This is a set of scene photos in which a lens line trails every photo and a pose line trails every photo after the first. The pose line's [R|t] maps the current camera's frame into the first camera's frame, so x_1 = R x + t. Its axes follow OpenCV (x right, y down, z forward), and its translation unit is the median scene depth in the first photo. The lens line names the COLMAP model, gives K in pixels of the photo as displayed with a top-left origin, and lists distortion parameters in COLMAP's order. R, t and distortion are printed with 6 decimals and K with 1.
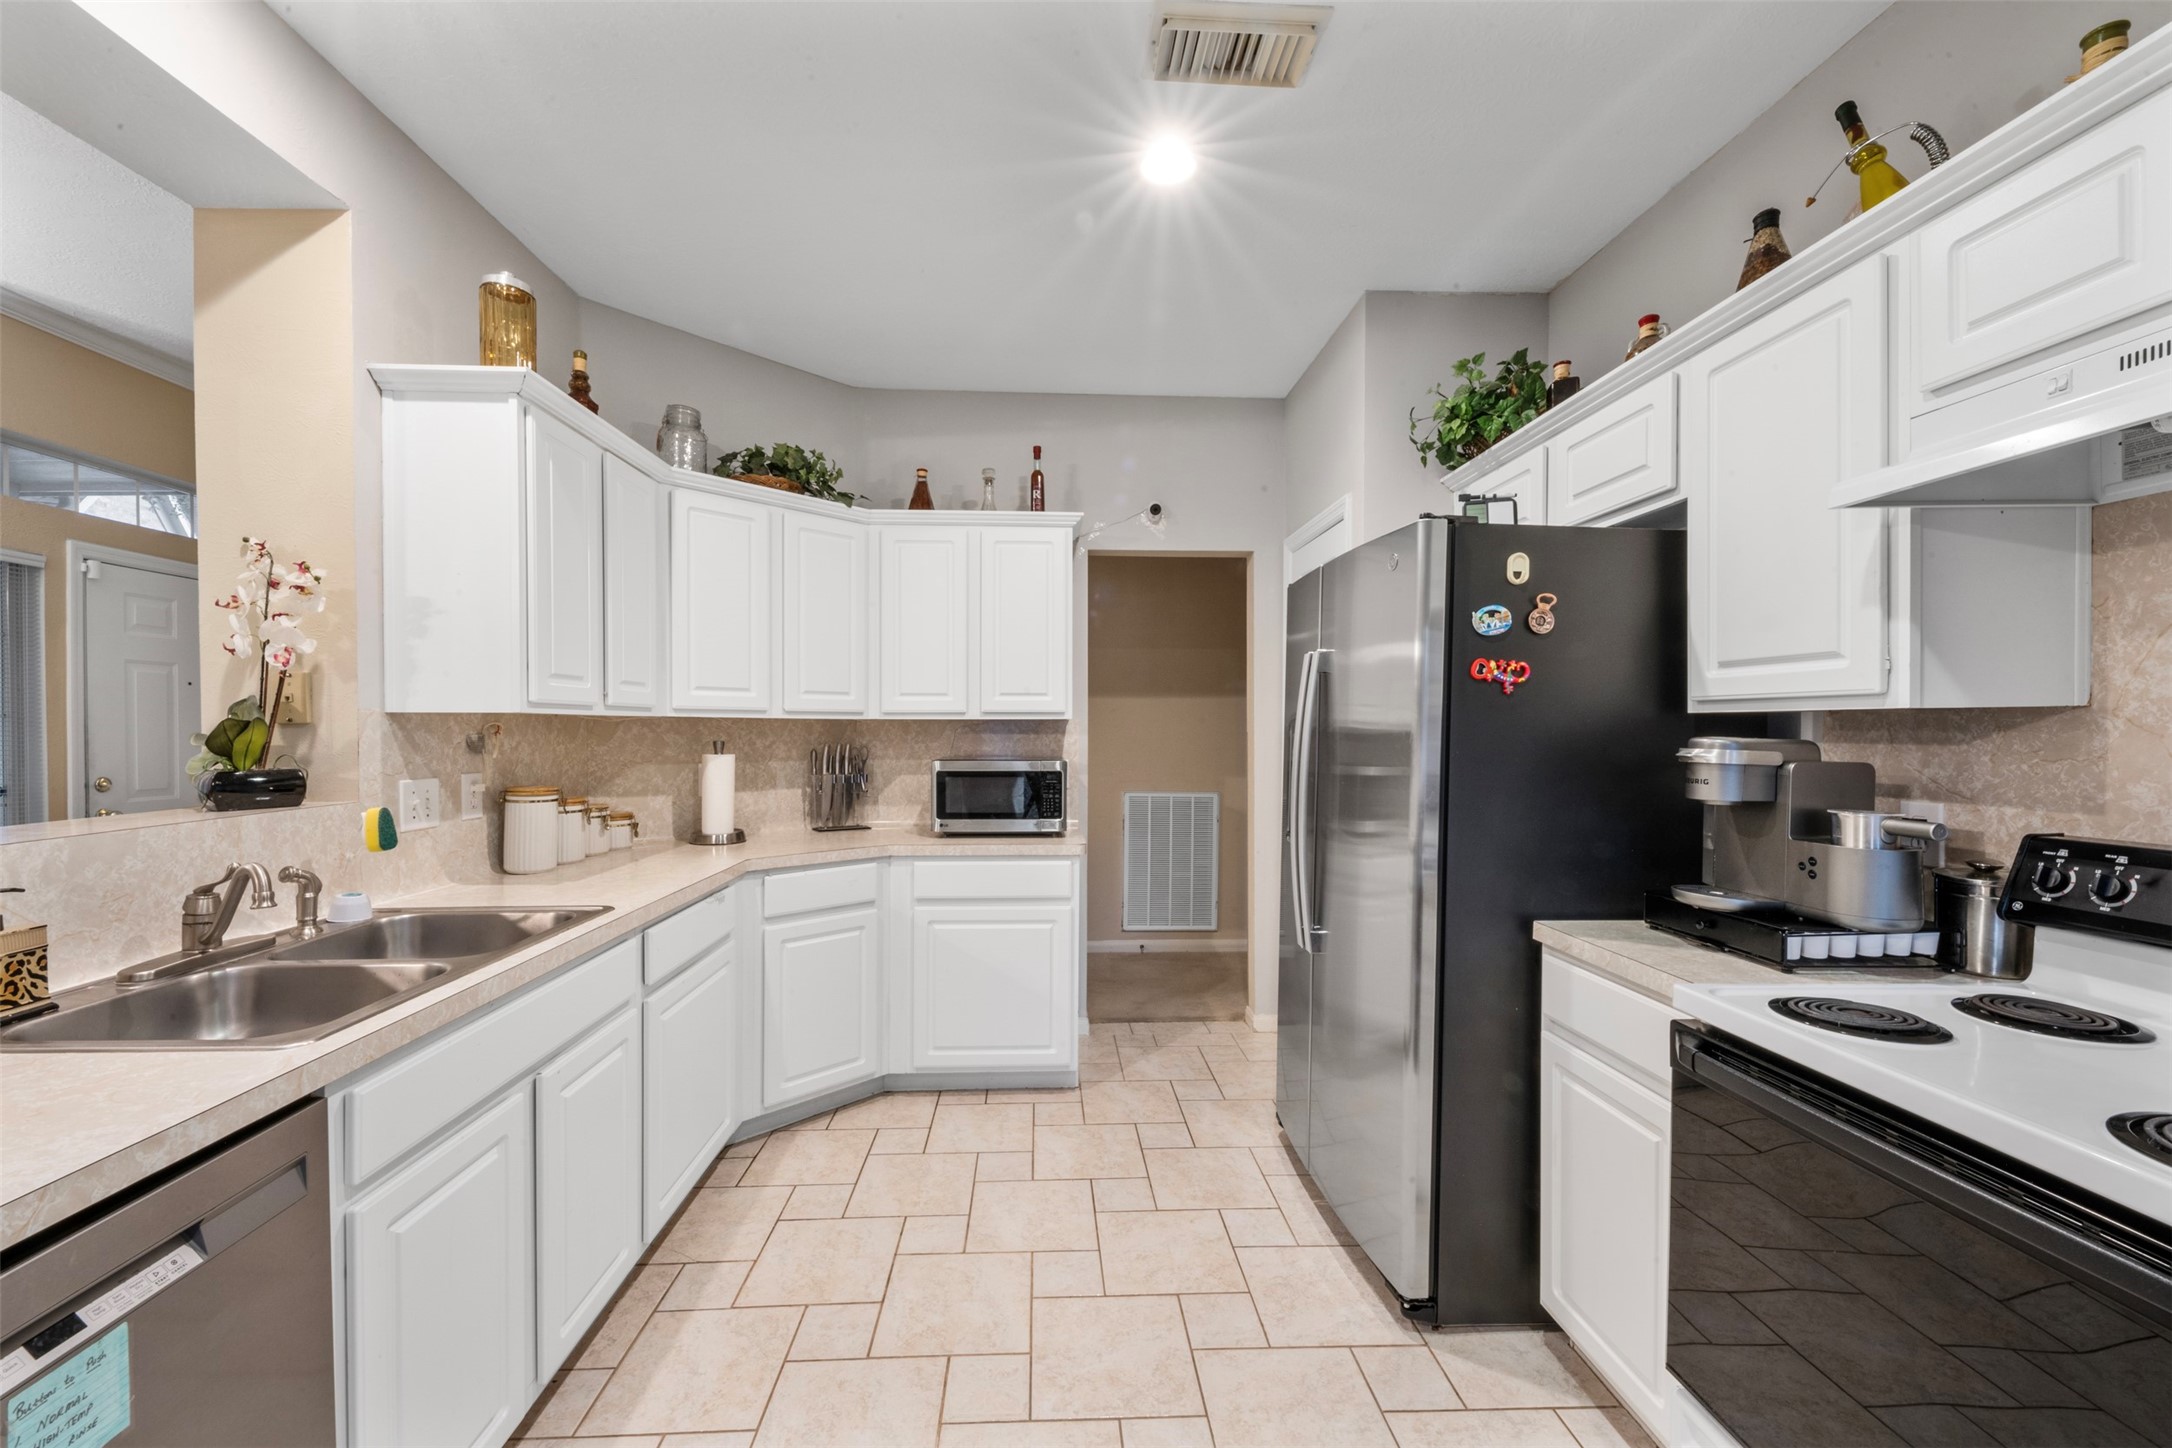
lens RADIAL K [[873.2, 0, 1075.9], [0, 873.2, 733.4], [0, 0, 1]] dist [0.001796, -0.002752]
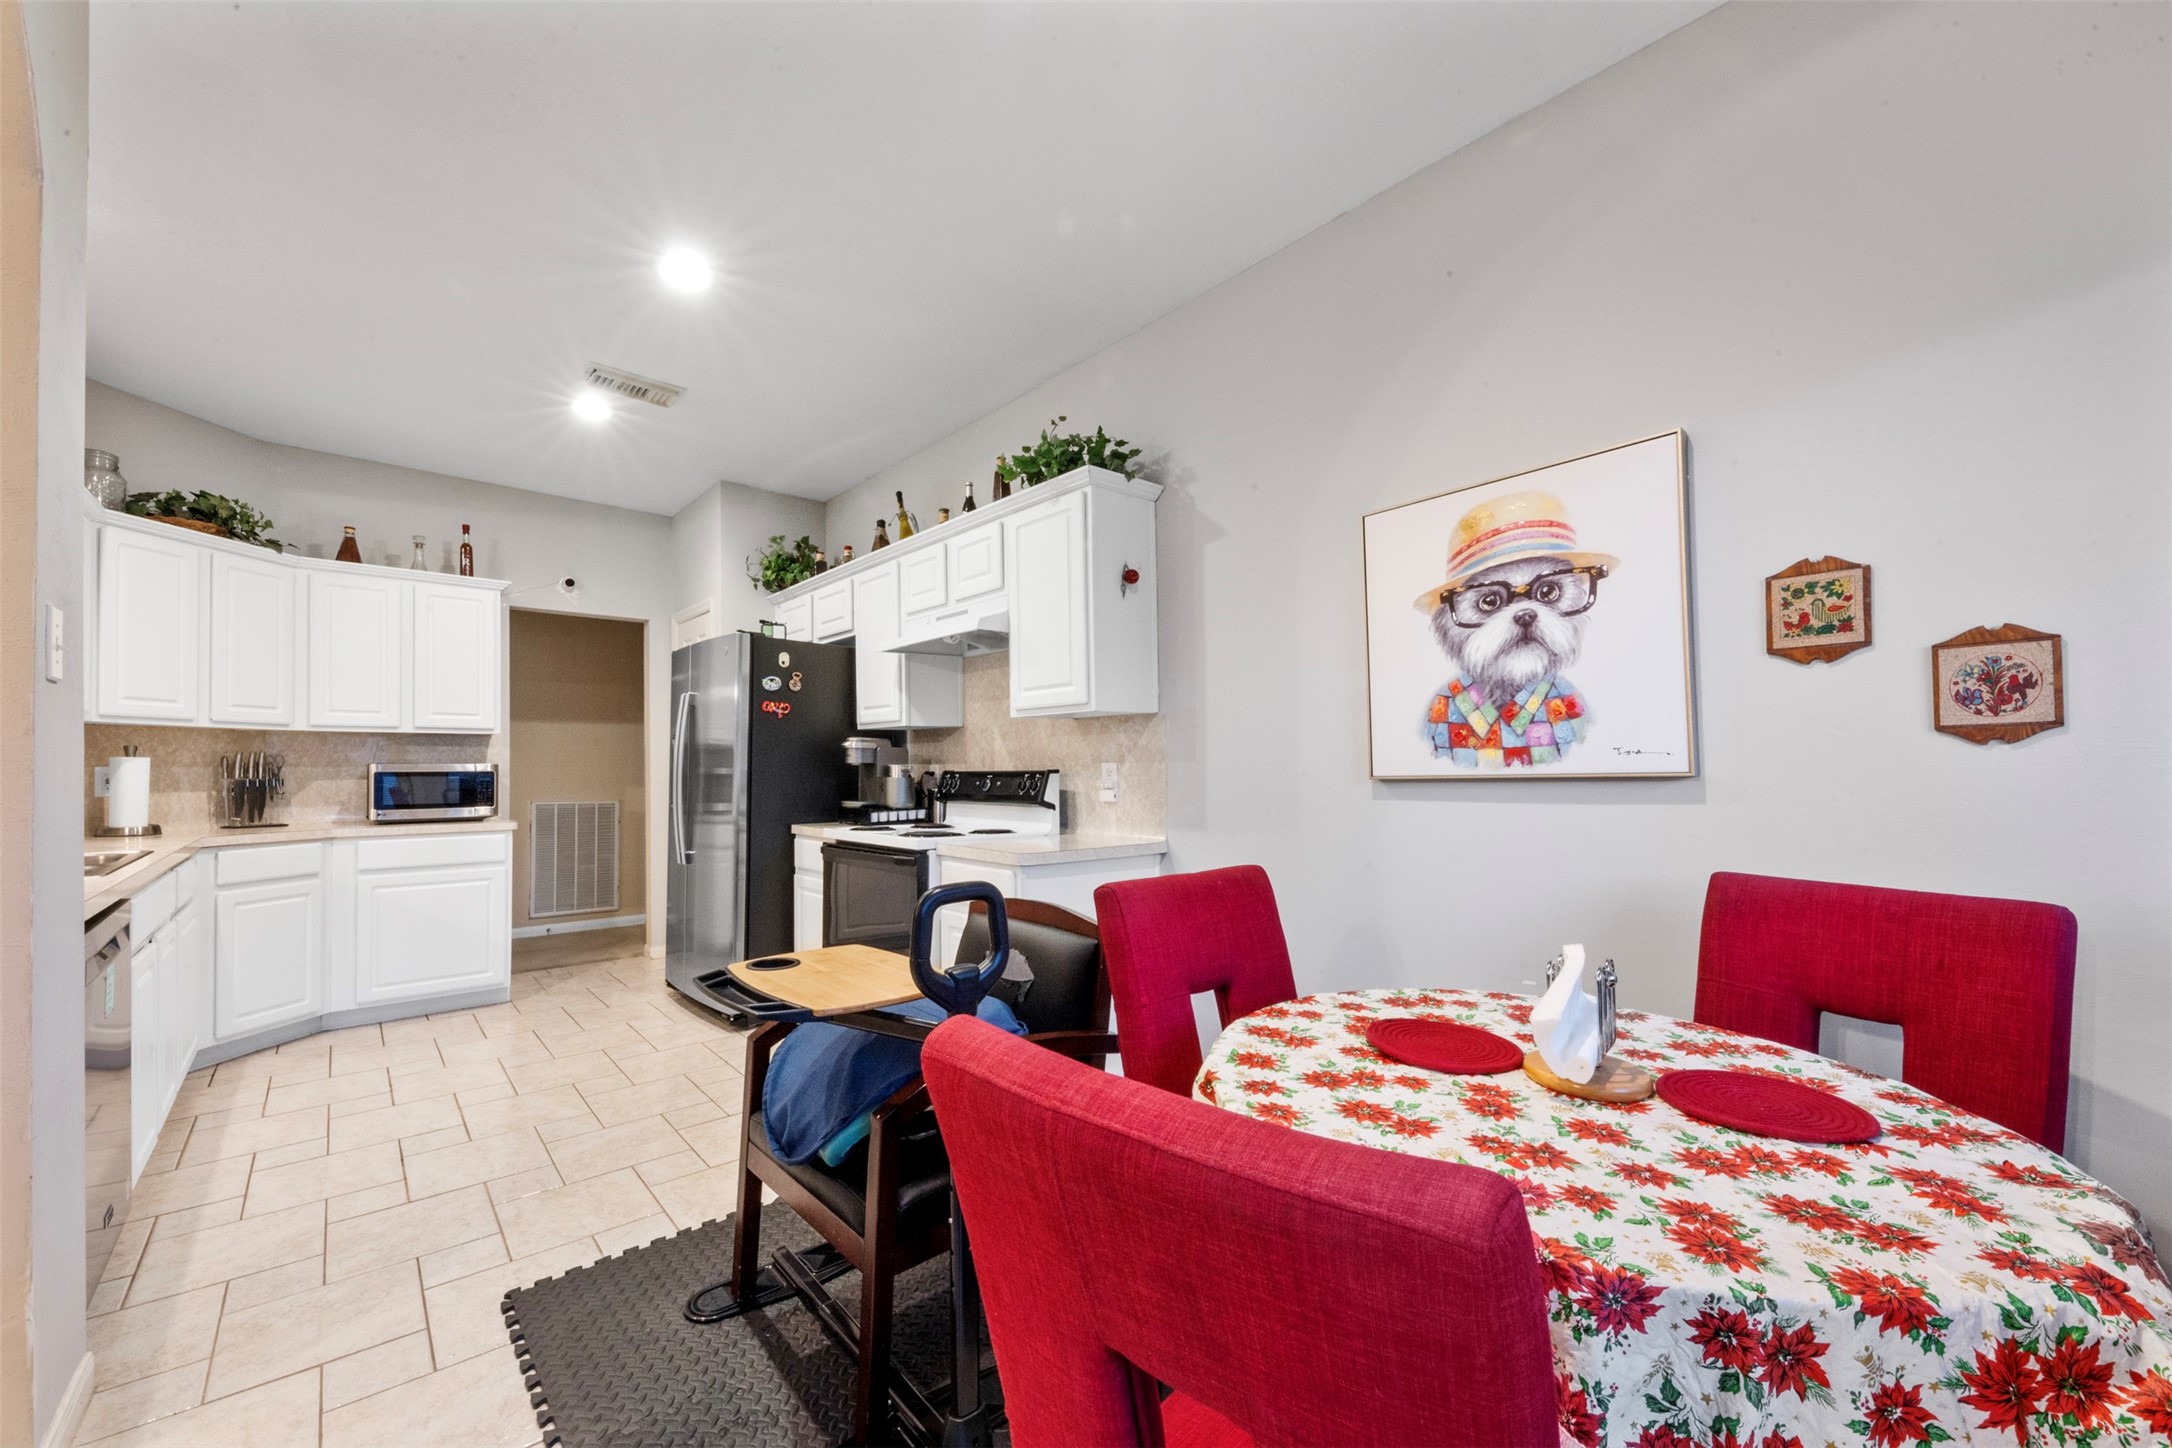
lens RADIAL K [[873.2, 0, 1091.7], [0, 873.2, 766.6], [0, 0, 1]] dist [0.001796, -0.002752]
pose [[0.786012, -0.003488, 0.618201, -0.137596], [0.007331, 0.999966, -0.003680, 0.052726], [-0.618168, 0.007425, 0.786011, -0.705477]]
